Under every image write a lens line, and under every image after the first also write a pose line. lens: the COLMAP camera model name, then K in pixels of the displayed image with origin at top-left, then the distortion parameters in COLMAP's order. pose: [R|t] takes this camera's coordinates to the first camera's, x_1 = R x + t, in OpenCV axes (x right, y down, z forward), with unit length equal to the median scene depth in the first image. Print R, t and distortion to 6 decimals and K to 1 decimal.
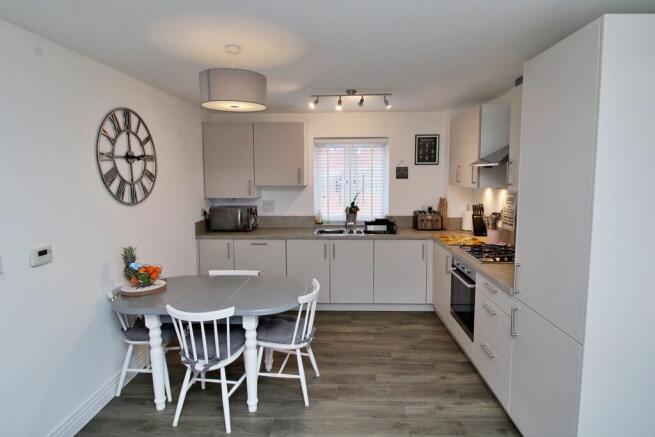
lens RADIAL K [[350.1, 0, 333.9], [0, 350.1, 209.9], [0, 0, 1]] dist [0.017006, -0.000229]
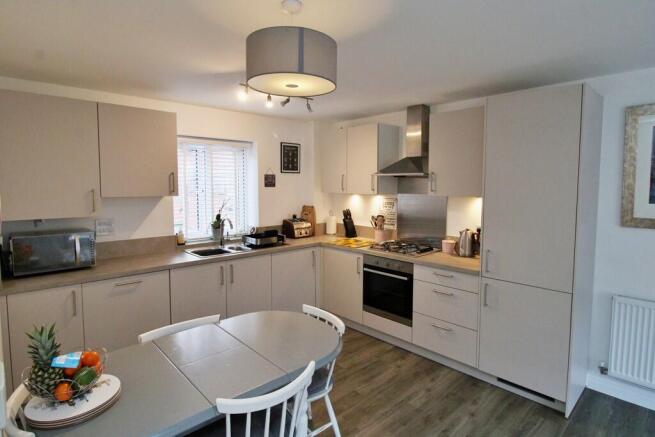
lens RADIAL K [[350.1, 0, 333.9], [0, 350.1, 209.9], [0, 0, 1]] dist [0.017006, -0.000229]
pose [[0.705787, -0.046932, 0.706868, -0.377219], [0.064412, 0.997922, 0.001943, -0.018374], [-0.705490, 0.044159, 0.707343, 0.218570]]
